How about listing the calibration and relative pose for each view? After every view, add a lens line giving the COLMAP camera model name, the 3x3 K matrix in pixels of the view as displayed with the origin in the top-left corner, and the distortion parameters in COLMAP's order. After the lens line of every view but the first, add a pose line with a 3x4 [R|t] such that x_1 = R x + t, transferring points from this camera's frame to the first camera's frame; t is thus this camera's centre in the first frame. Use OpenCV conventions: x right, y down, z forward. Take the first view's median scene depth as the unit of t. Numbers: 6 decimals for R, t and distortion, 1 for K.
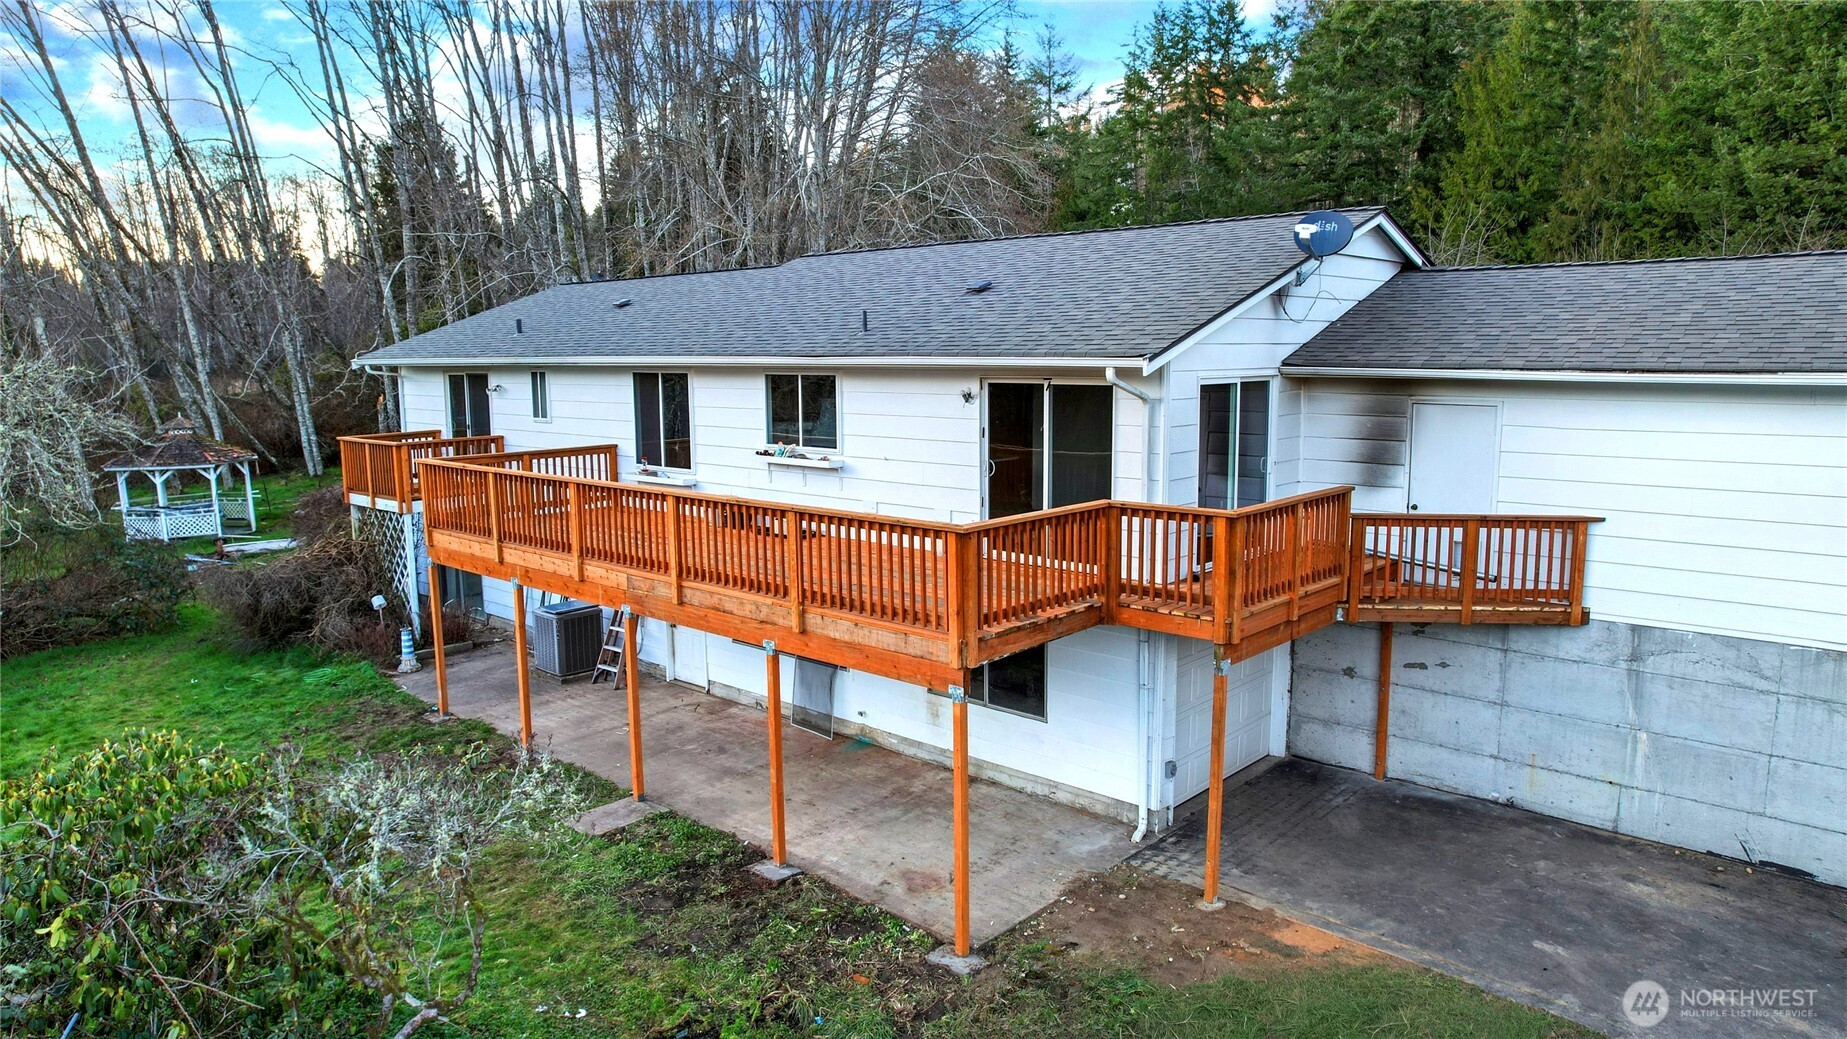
lens RADIAL K [[1160.4, 0, 923.5], [0, 1160.4, 519.5], [0, 0, 1]] dist [0.002137, 0.001621]
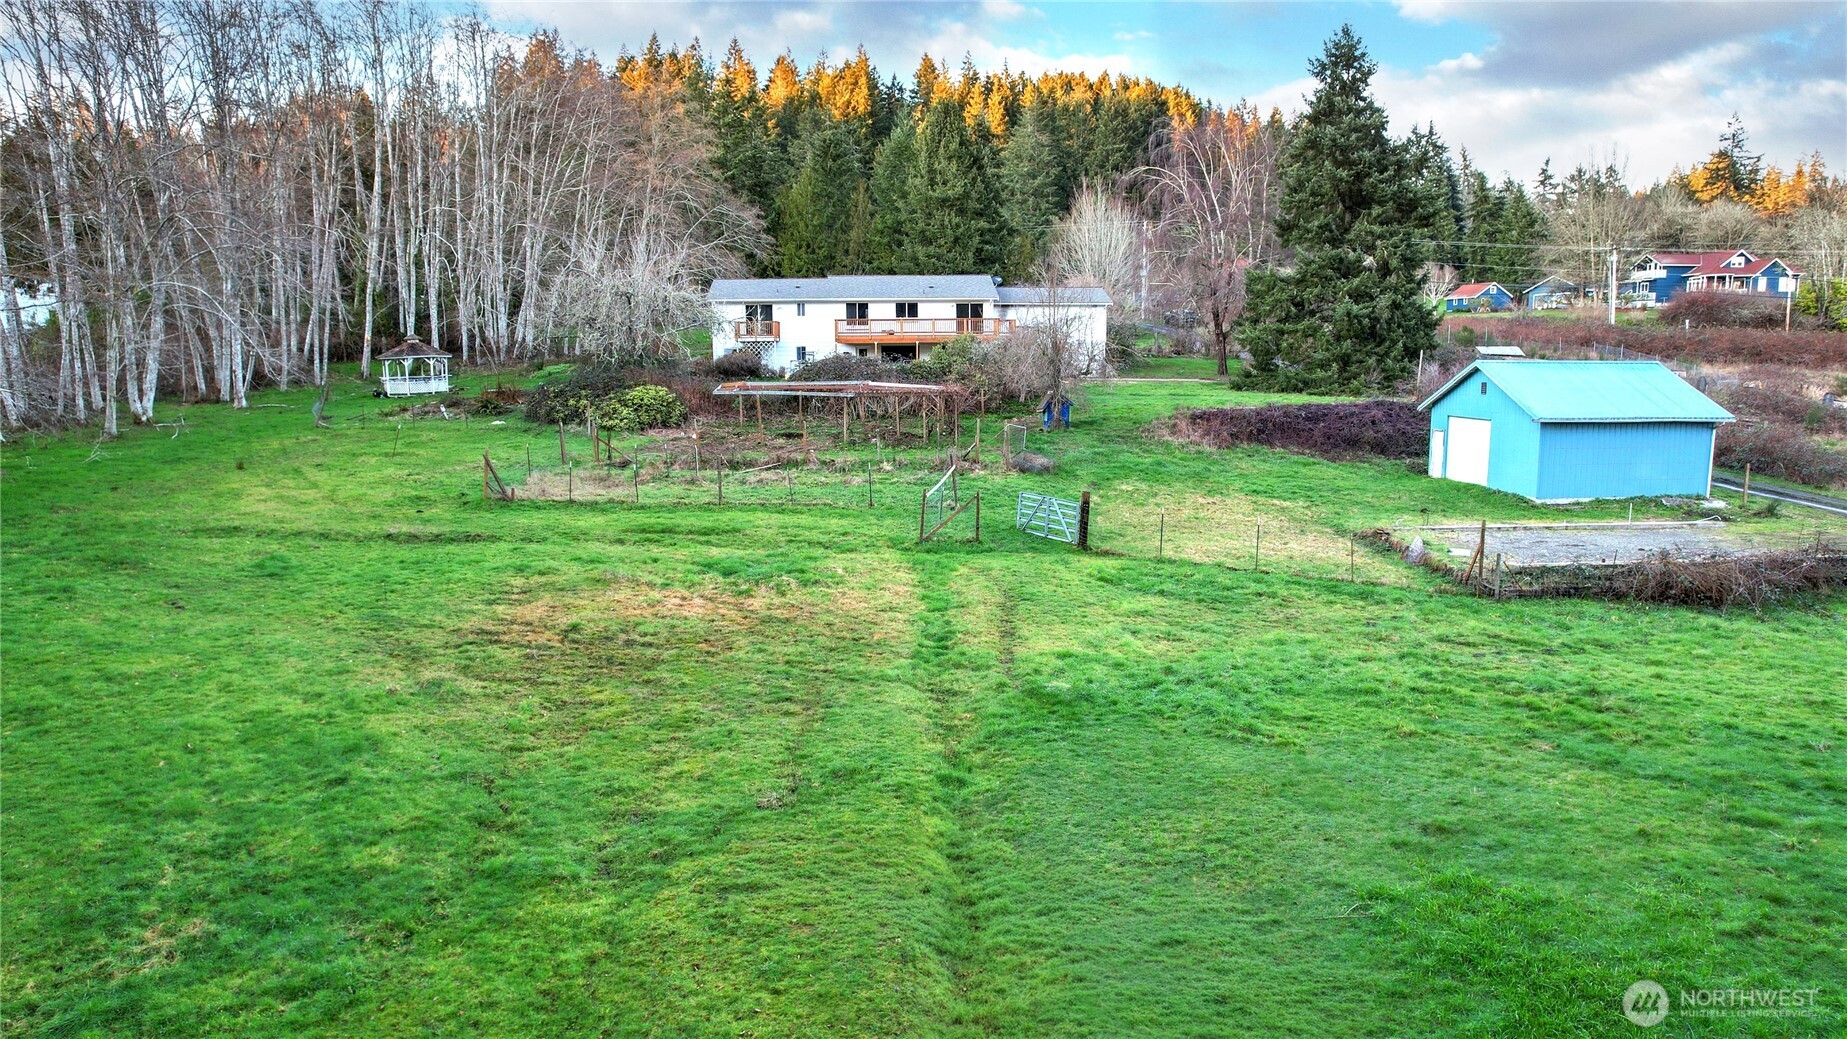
lens RADIAL K [[1160.4, 0, 923.5], [0, 1160.4, 519.5], [0, 0, 1]] dist [0.002137, 0.001621]
pose [[0.703371, -0.094545, 0.704507, -2.732766], [0.108872, 0.993750, 0.024665, 0.511389], [-0.702436, 0.059352, 0.709268, -1.866280]]
